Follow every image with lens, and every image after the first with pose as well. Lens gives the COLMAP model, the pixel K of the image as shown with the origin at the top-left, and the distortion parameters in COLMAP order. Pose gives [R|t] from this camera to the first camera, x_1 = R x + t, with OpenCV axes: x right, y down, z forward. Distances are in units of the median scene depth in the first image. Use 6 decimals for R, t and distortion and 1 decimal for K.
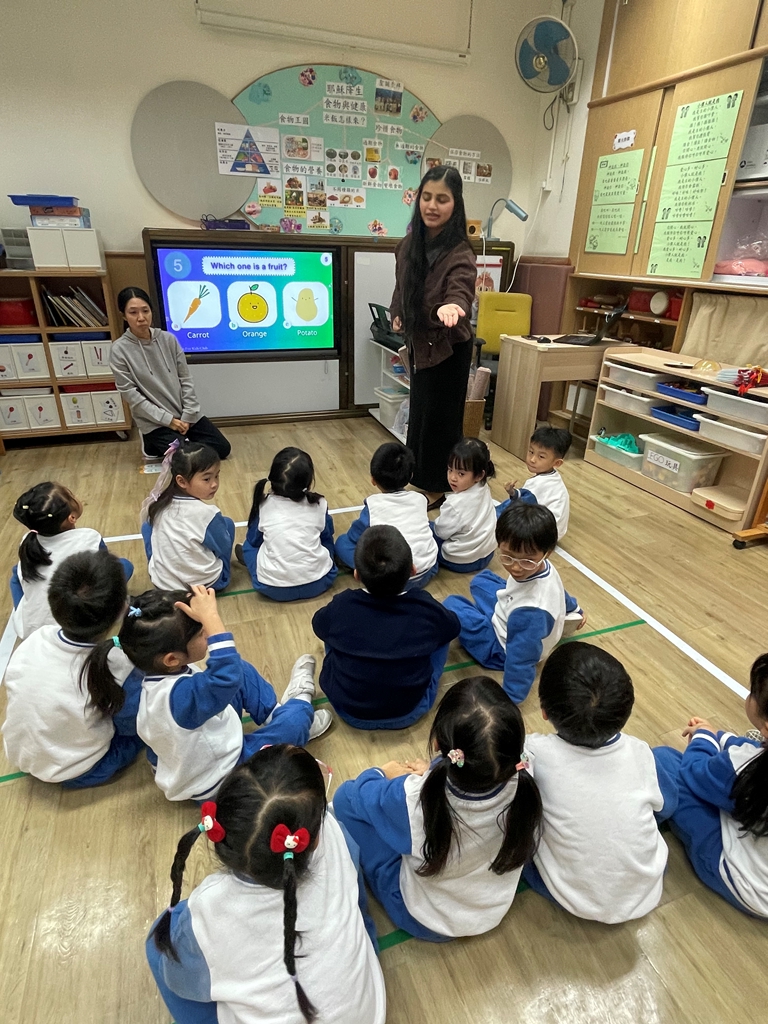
lens RADIAL K [[571.5, 0, 385.6], [0, 571.5, 507.4], [0, 0, 1]] dist [-0.003051, 0.003870]
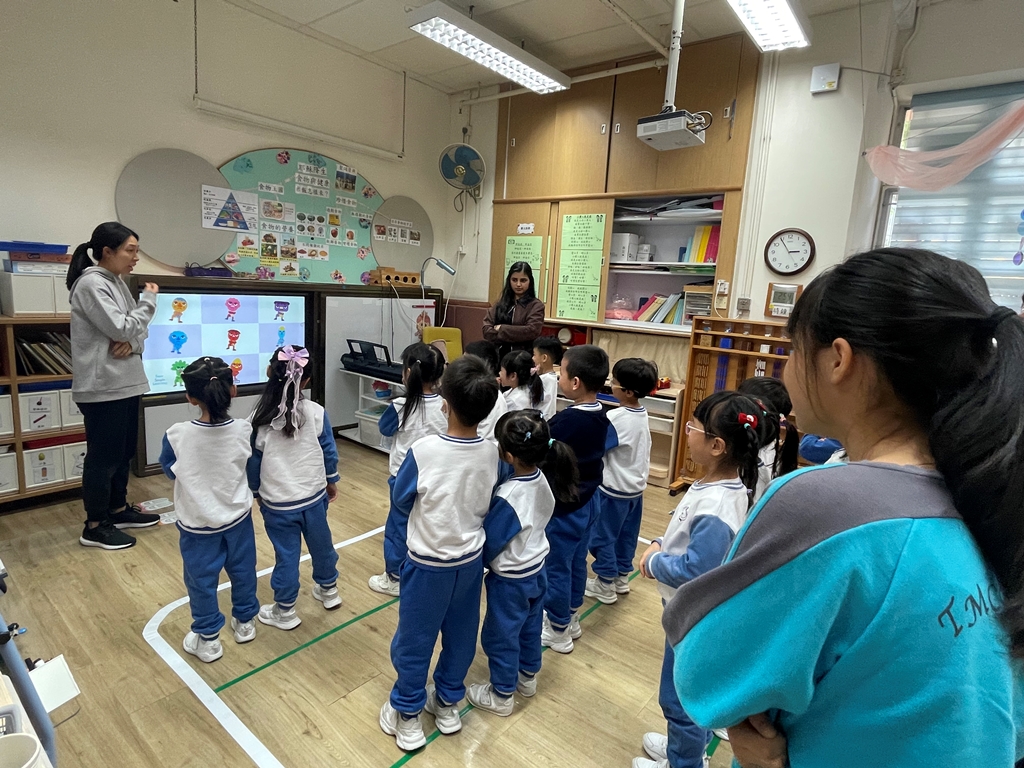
lens RADIAL K [[571.5, 0, 510.0], [0, 571.5, 386.6], [0, 0, 1]] dist [-0.003051, 0.003870]
pose [[0.859341, -0.064381, 0.507334, -0.349597], [0.177698, 0.967821, -0.178175, -0.009550], [-0.479537, 0.243265, 0.843129, -0.089322]]
